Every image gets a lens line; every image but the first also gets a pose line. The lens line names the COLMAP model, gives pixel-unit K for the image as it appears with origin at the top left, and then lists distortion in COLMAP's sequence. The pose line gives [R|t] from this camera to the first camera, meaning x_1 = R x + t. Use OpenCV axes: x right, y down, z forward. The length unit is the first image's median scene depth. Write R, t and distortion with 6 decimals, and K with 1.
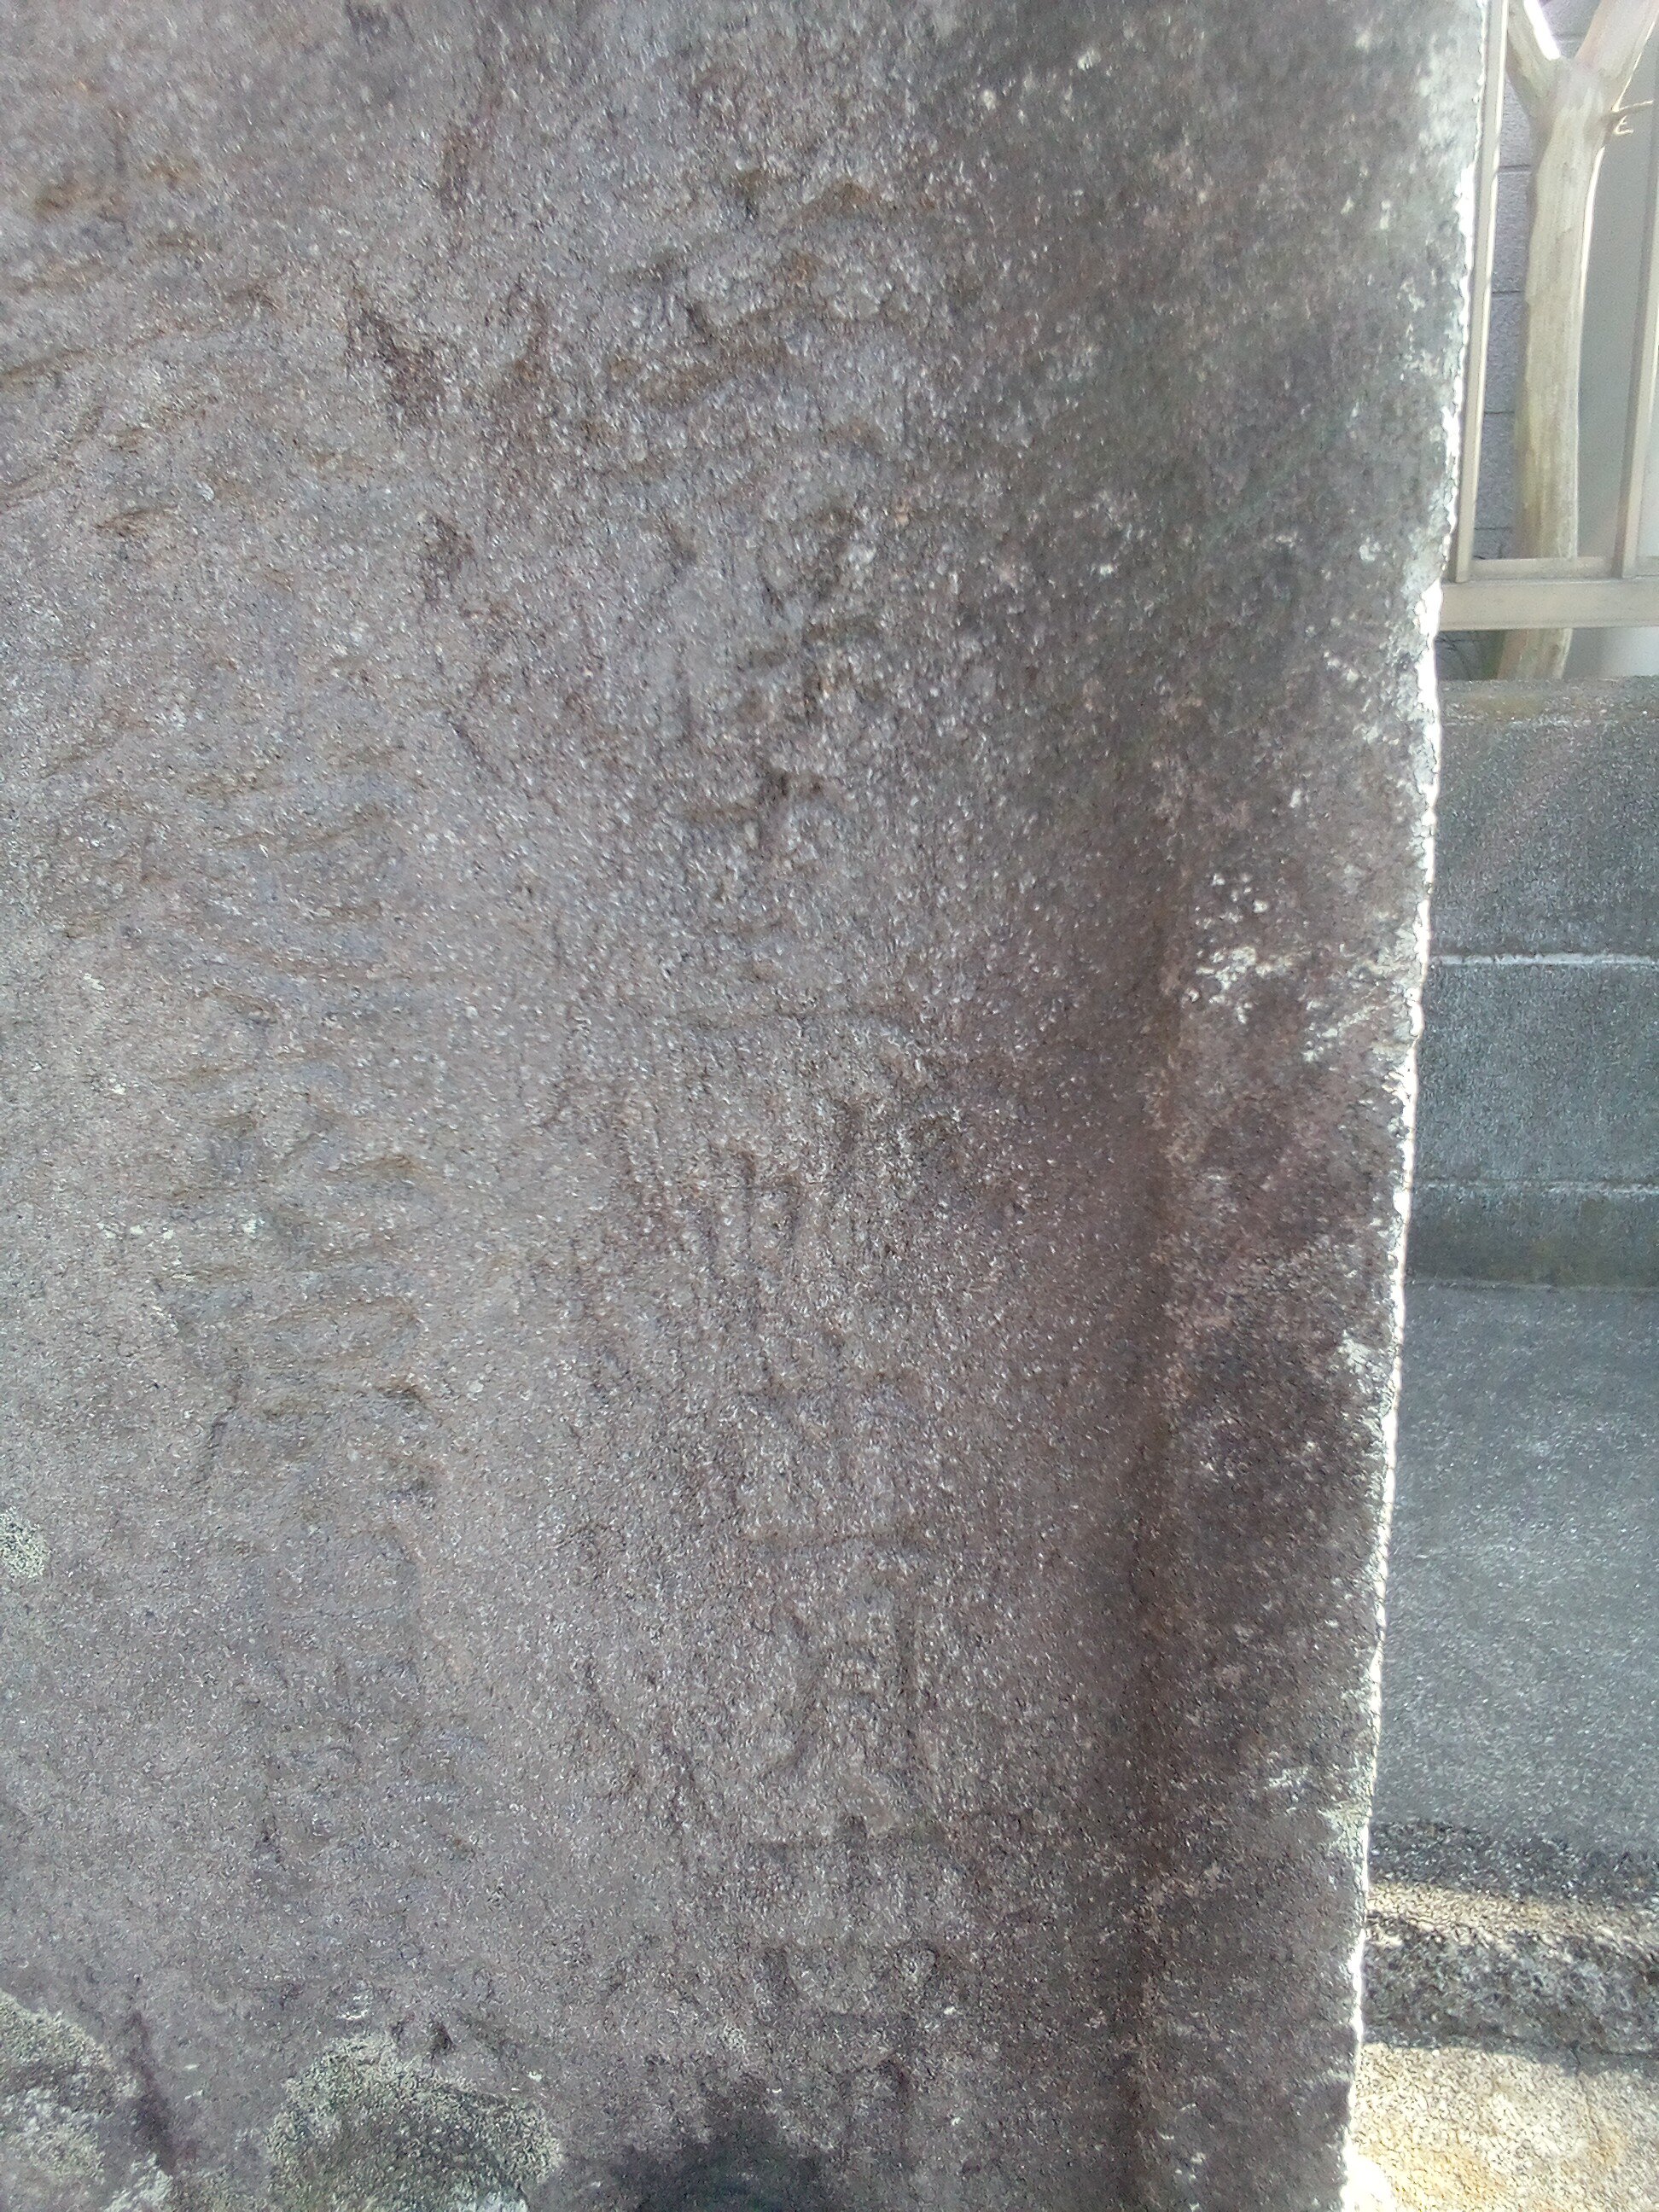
lens RADIAL K [[1908.3, 0, 828.3], [0, 1908.3, 1110.2], [0, 0, 1]] dist [0.033503, -0.071820]
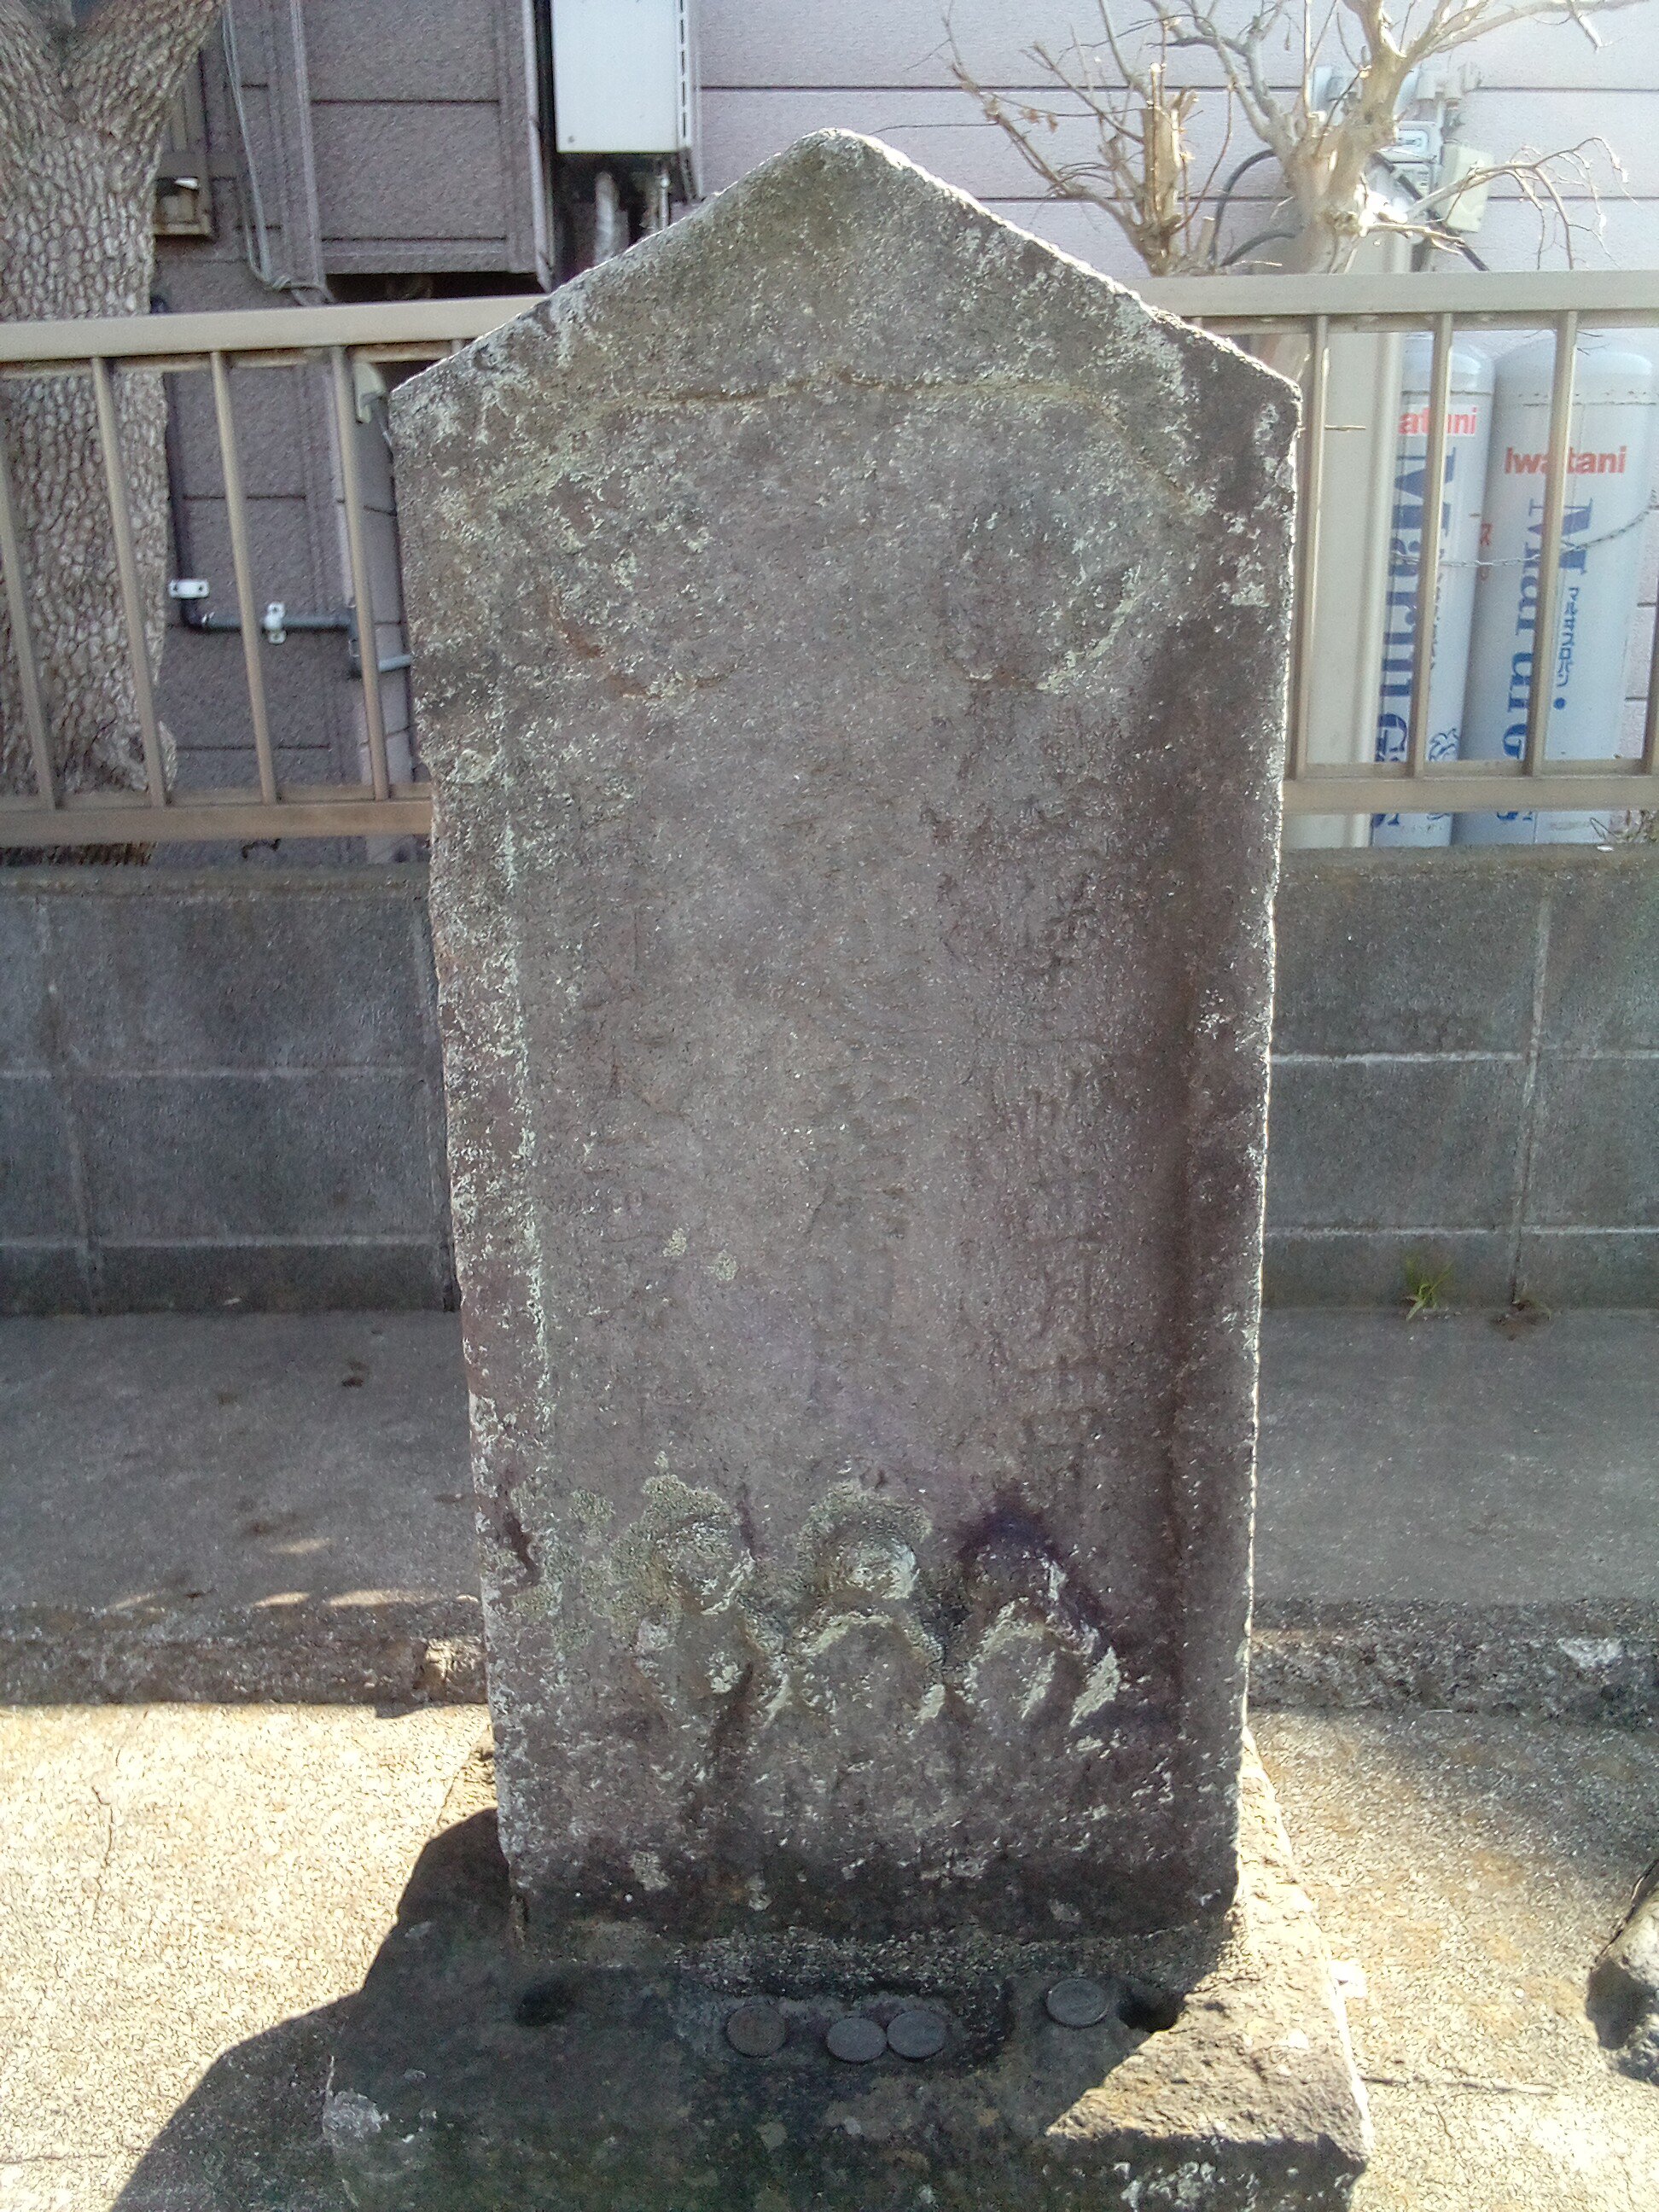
lens RADIAL K [[1908.3, 0, 823.6], [0, 1908.3, 1102.8], [0, 0, 1]] dist [0.033503, -0.071820]
pose [[0.988883, -0.020562, 0.147266, -0.742948], [0.030801, 0.997237, -0.067594, 0.212107], [-0.145469, 0.071378, 0.986785, -1.661861]]
